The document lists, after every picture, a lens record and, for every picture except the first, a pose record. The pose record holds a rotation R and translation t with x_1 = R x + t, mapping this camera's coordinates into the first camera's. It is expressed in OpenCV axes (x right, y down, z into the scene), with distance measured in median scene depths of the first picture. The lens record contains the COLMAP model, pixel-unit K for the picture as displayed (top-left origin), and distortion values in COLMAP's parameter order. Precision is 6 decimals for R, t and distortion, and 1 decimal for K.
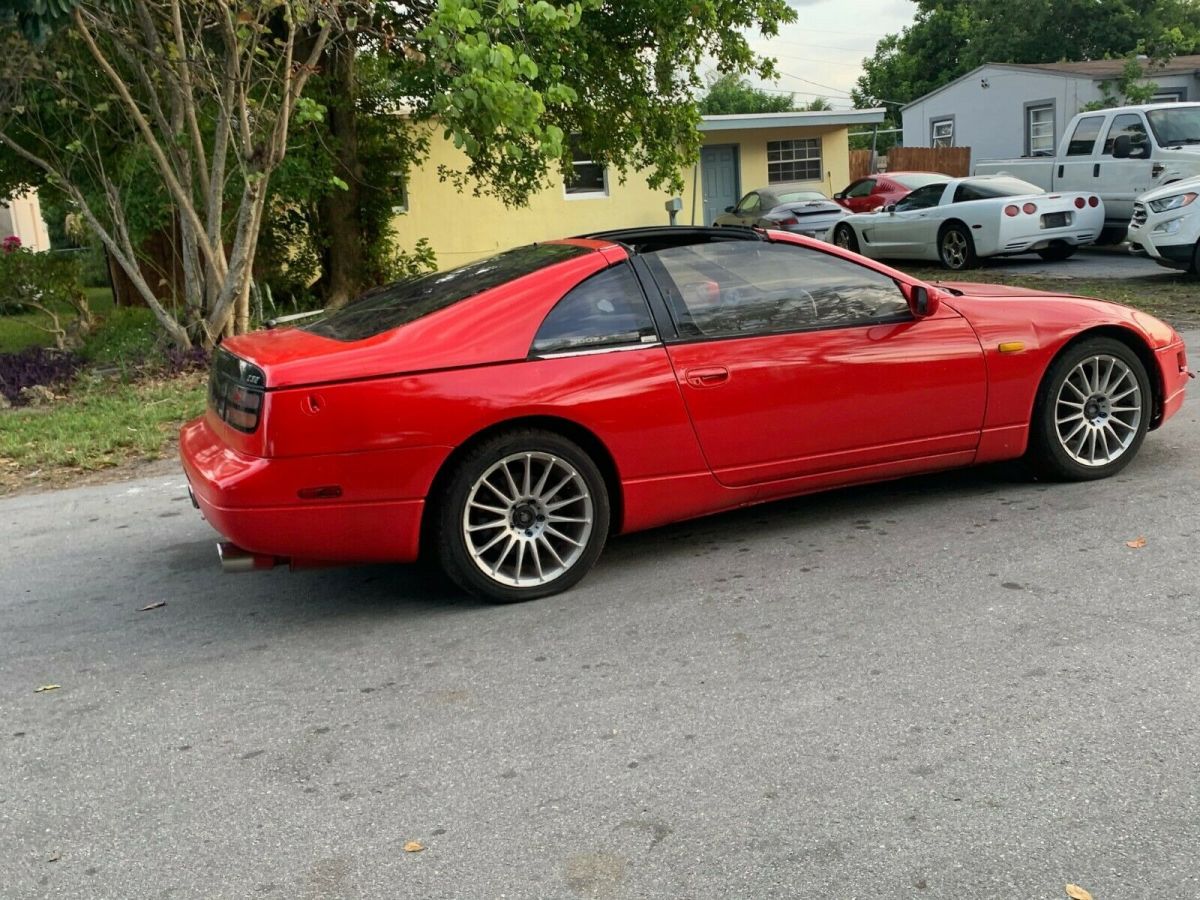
lens RADIAL K [[1189.4, 0, 599.6], [0, 1189.4, 421.5], [0, 0, 1]] dist [0.017338, 0.000000]
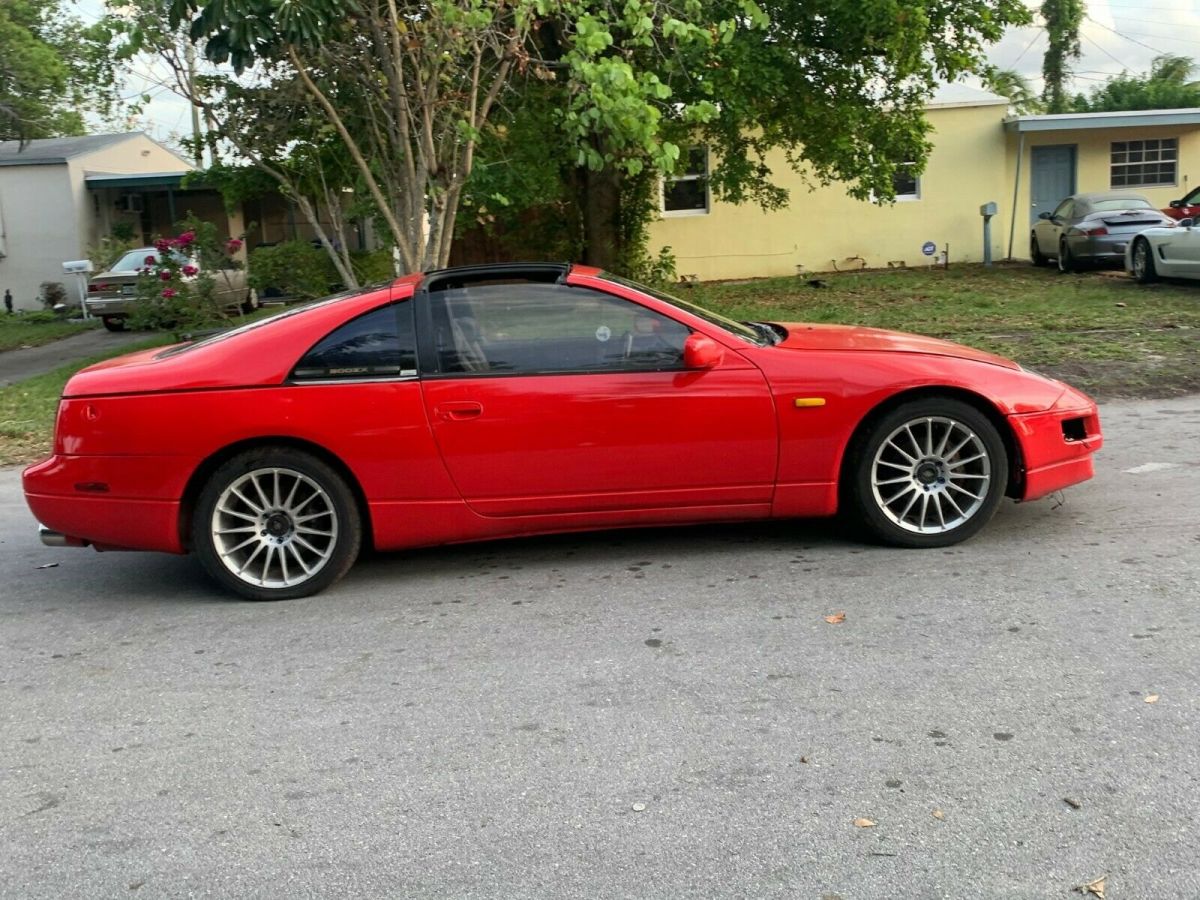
lens RADIAL K [[1189.4, 0, 613.8], [0, 1189.4, 440.9], [0, 0, 1]] dist [0.017338, 0.000000]
pose [[0.943545, 0.081591, -0.321039, 0.568526], [-0.074297, 0.996624, 0.034927, -0.059311], [0.322805, -0.009103, 0.946422, 0.040907]]
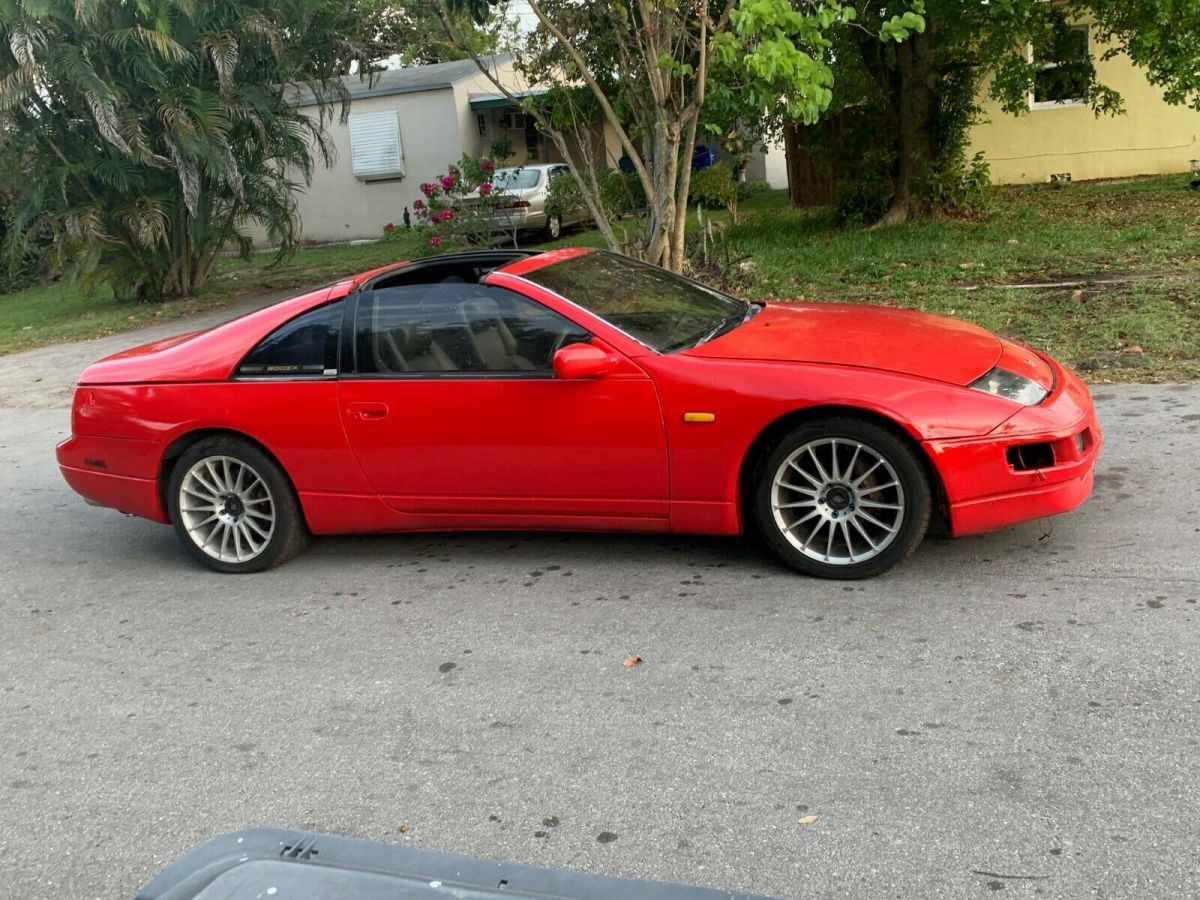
lens RADIAL K [[1189.4, 0, 611.1], [0, 1189.4, 441.8], [0, 0, 1]] dist [0.017338, 0.000000]
pose [[0.761297, 0.157316, -0.629030, 0.968238], [-0.075653, 0.985046, 0.154793, -0.199635], [0.643974, -0.070255, 0.761814, 0.305954]]
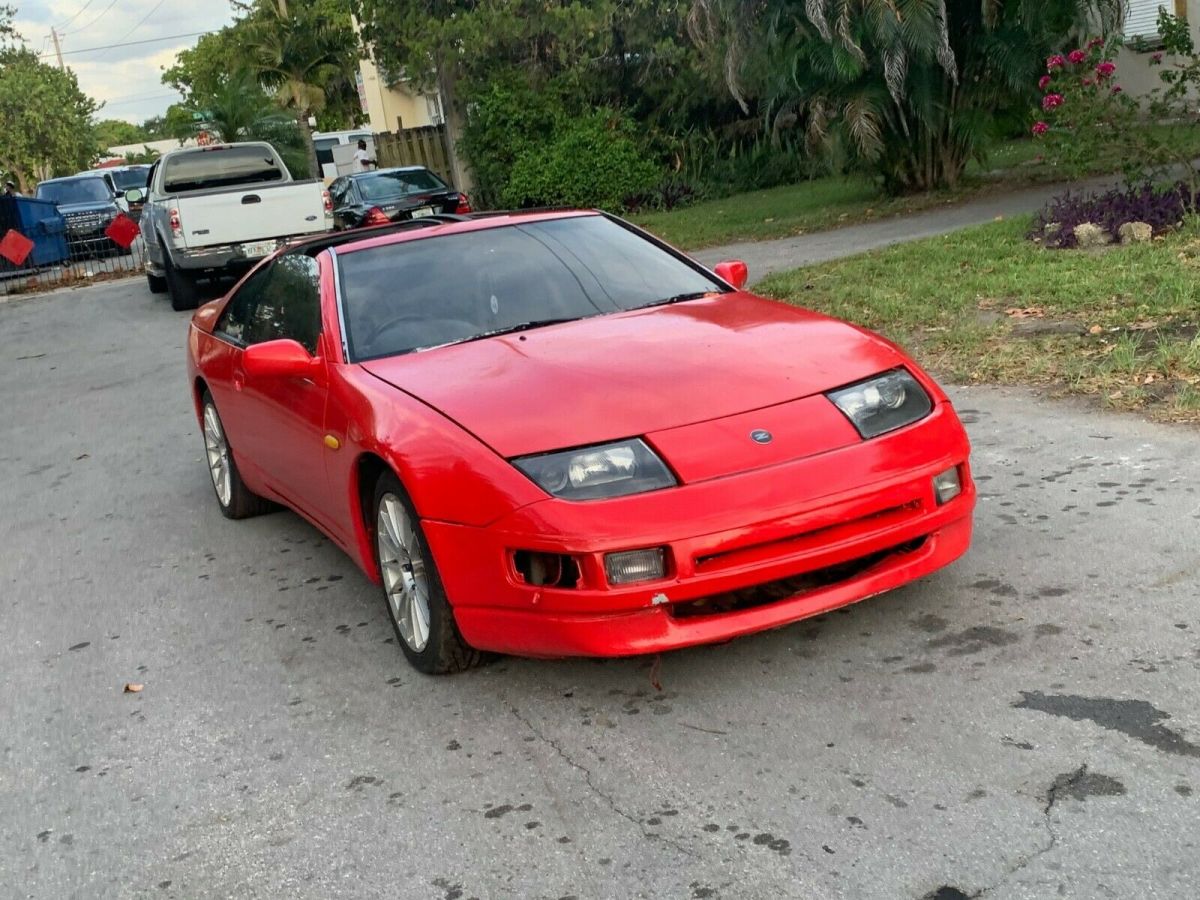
lens RADIAL K [[1444.9, 0, 595.1], [0, 1444.9, 456.0], [0, 0, 1]] dist [0.040995, 0.000000]
pose [[0.065688, 0.287840, -0.955423, 1.408561], [-0.042579, 0.957428, 0.285516, -0.368245], [0.996931, 0.021926, 0.075147, 1.234778]]
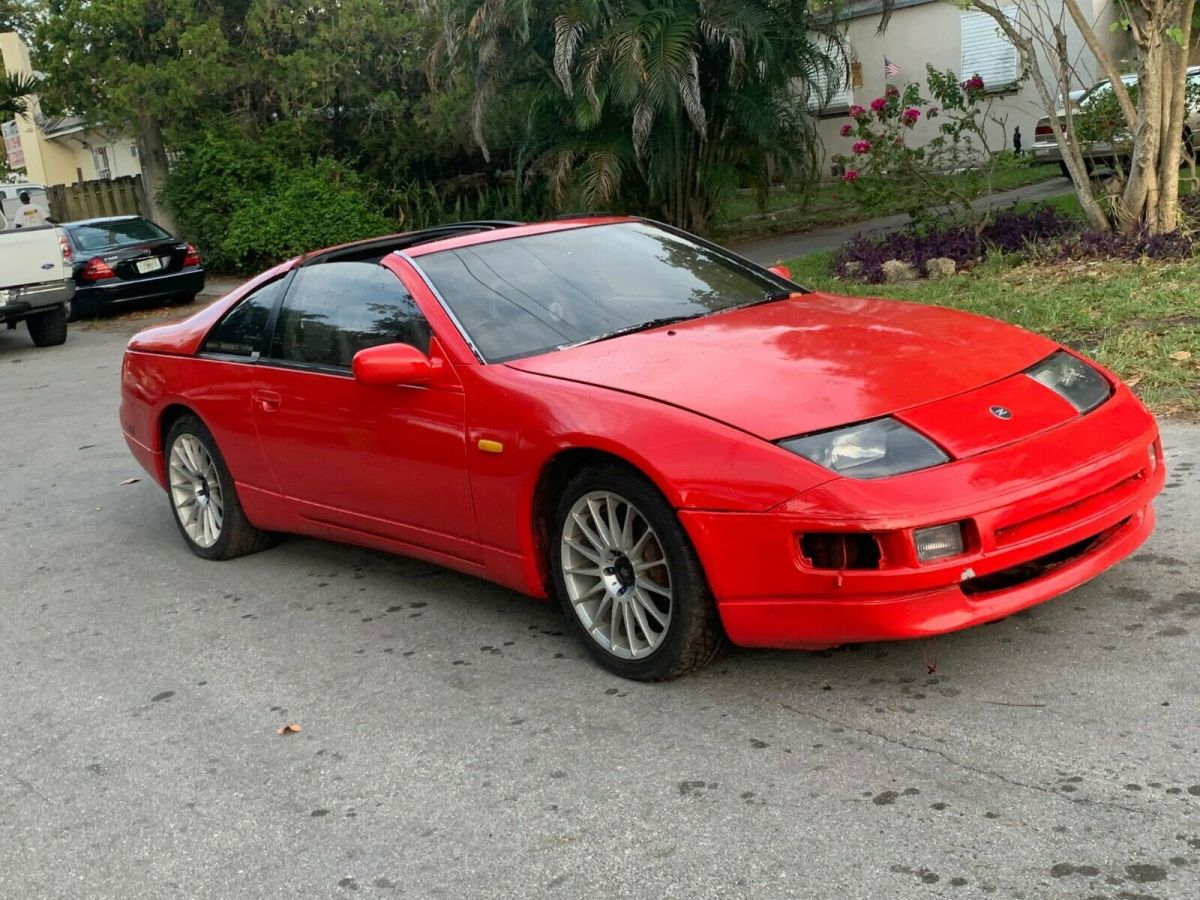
lens RADIAL K [[1444.9, 0, 603.6], [0, 1444.9, 442.8], [0, 0, 1]] dist [0.040995, 0.000000]
pose [[0.315665, 0.229801, -0.920623, 1.313137], [-0.067995, 0.973214, 0.219614, -0.292032], [0.946432, -0.006727, 0.322835, 0.880494]]
